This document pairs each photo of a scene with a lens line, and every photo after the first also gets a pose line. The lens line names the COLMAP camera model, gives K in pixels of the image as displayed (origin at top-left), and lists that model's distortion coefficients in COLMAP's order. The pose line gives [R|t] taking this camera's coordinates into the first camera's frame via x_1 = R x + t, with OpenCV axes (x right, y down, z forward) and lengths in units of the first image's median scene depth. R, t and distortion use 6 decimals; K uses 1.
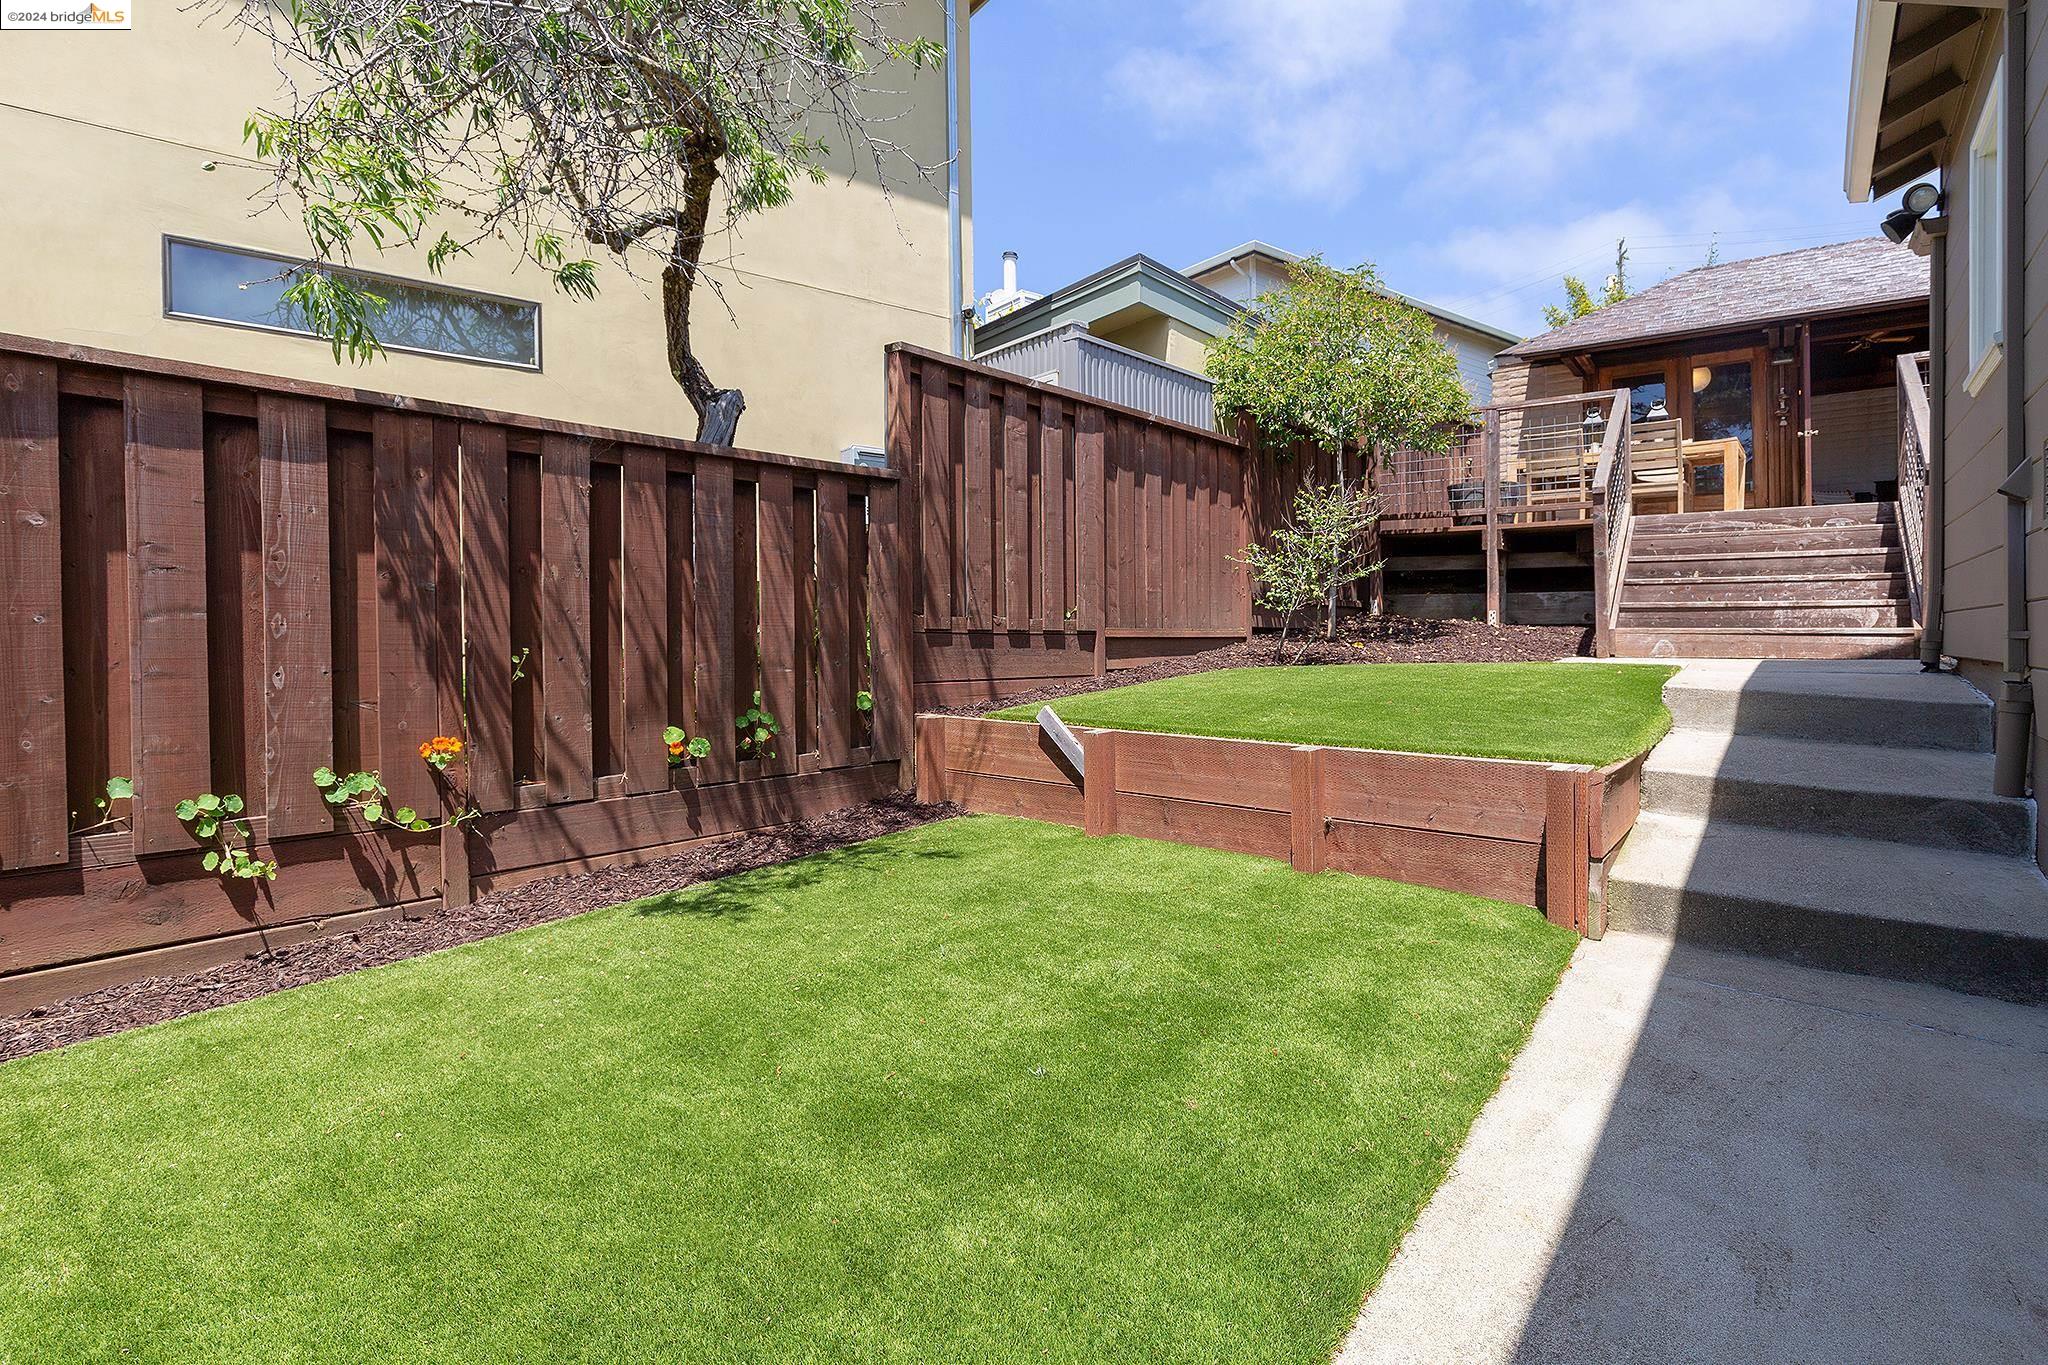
lens RADIAL K [[990.1, 0, 1033.7], [0, 990.1, 672.7], [0, 0, 1]] dist [-0.001898, -0.000405]
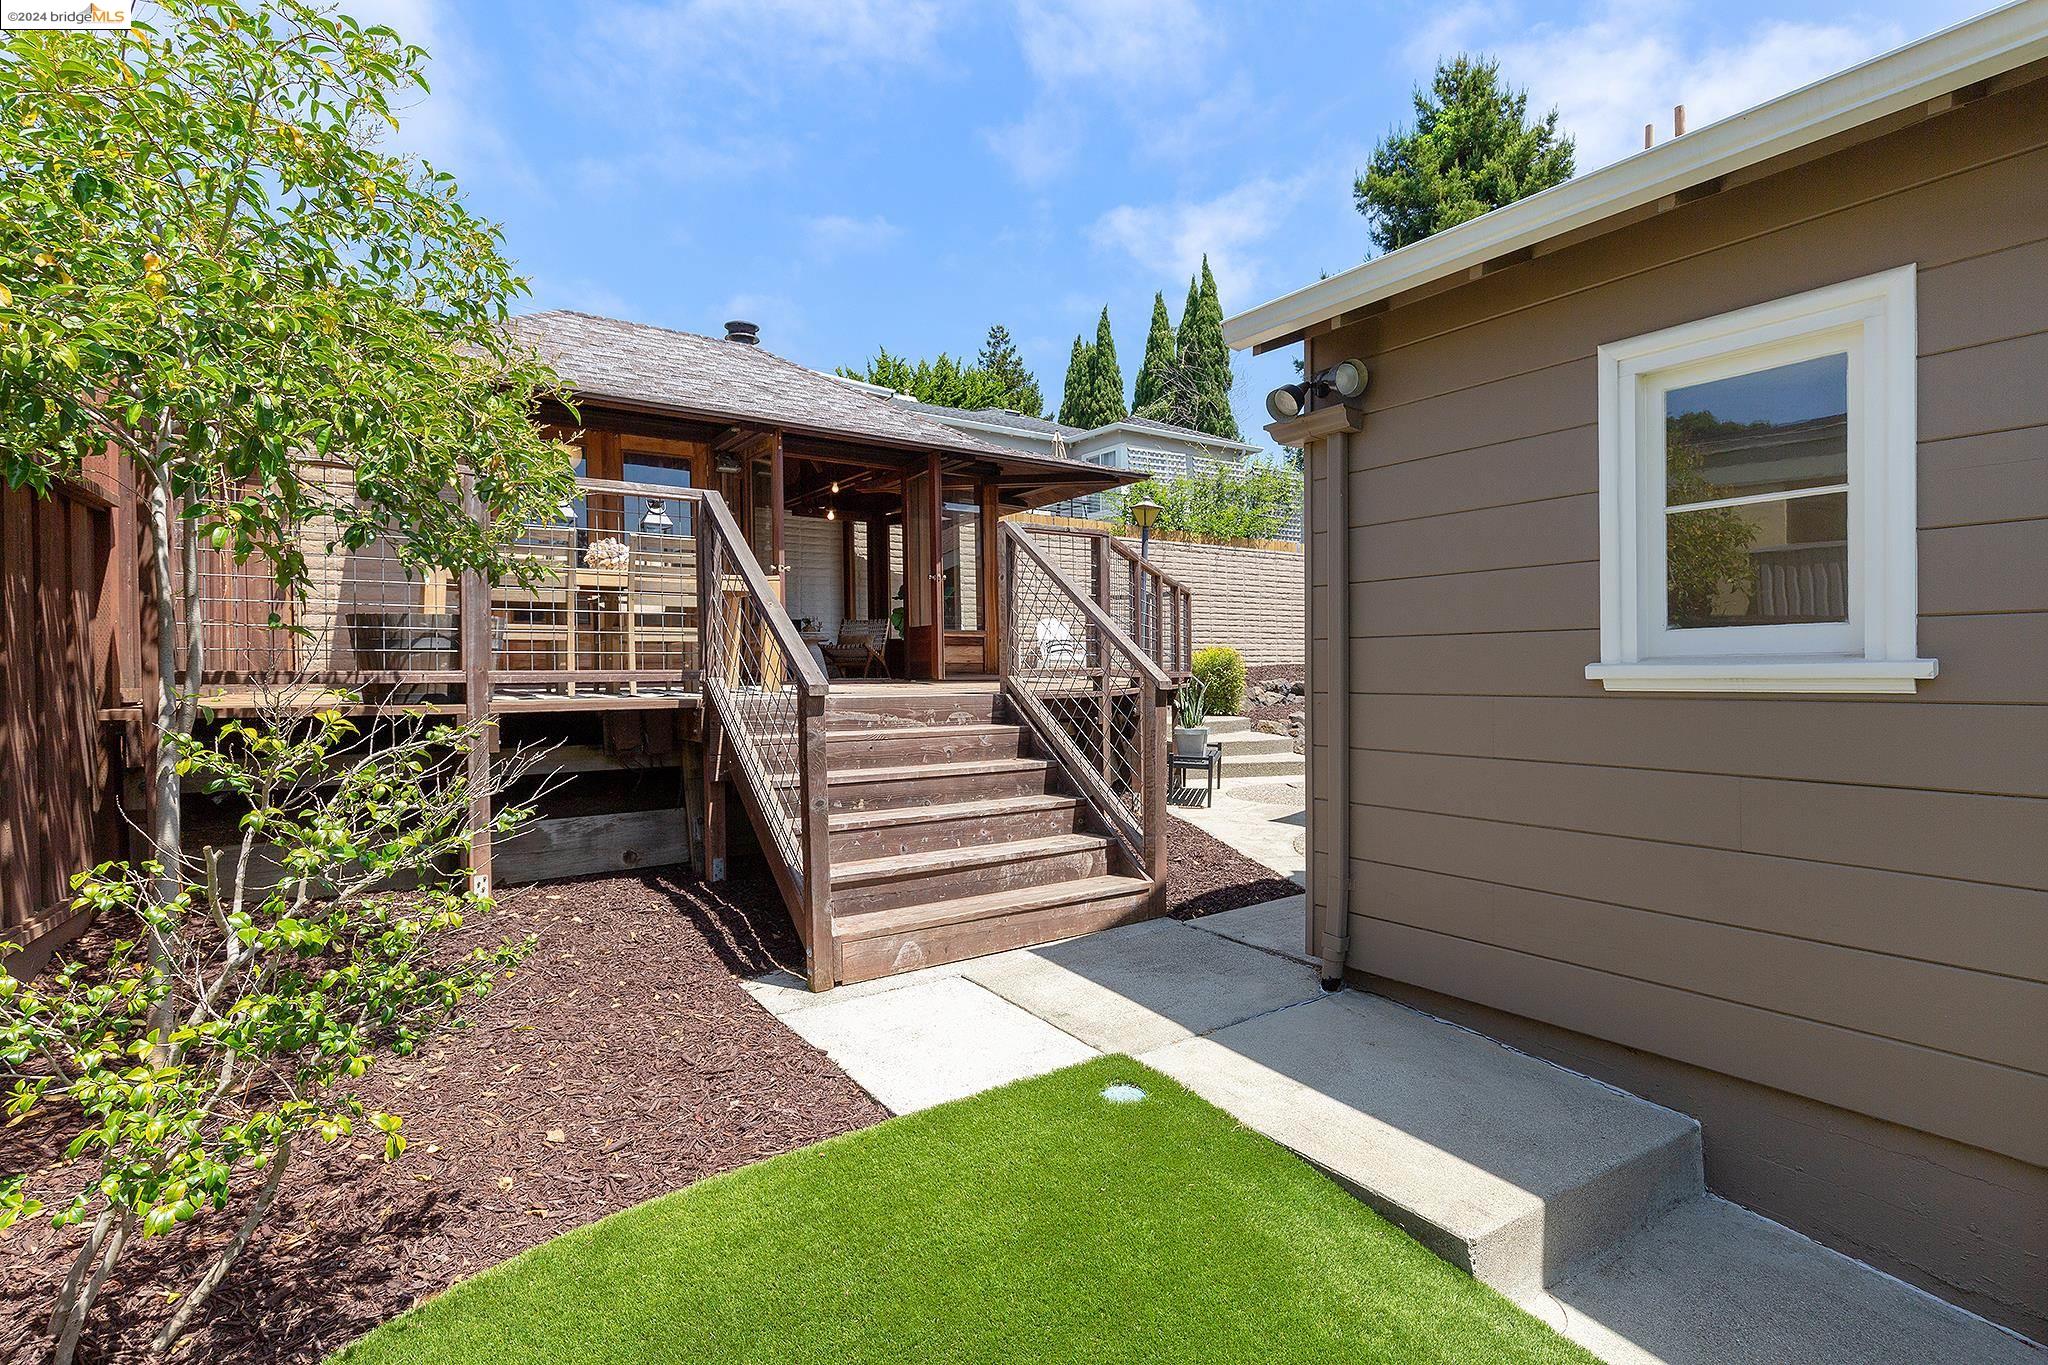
lens RADIAL K [[990.1, 0, 1033.7], [0, 990.1, 672.7], [0, 0, 1]] dist [-0.001898, -0.000405]
pose [[0.285399, -0.010324, 0.958353, 0.068544], [0.047496, 0.998866, -0.003384, -0.147761], [-0.957231, 0.046484, 0.285566, 0.584613]]
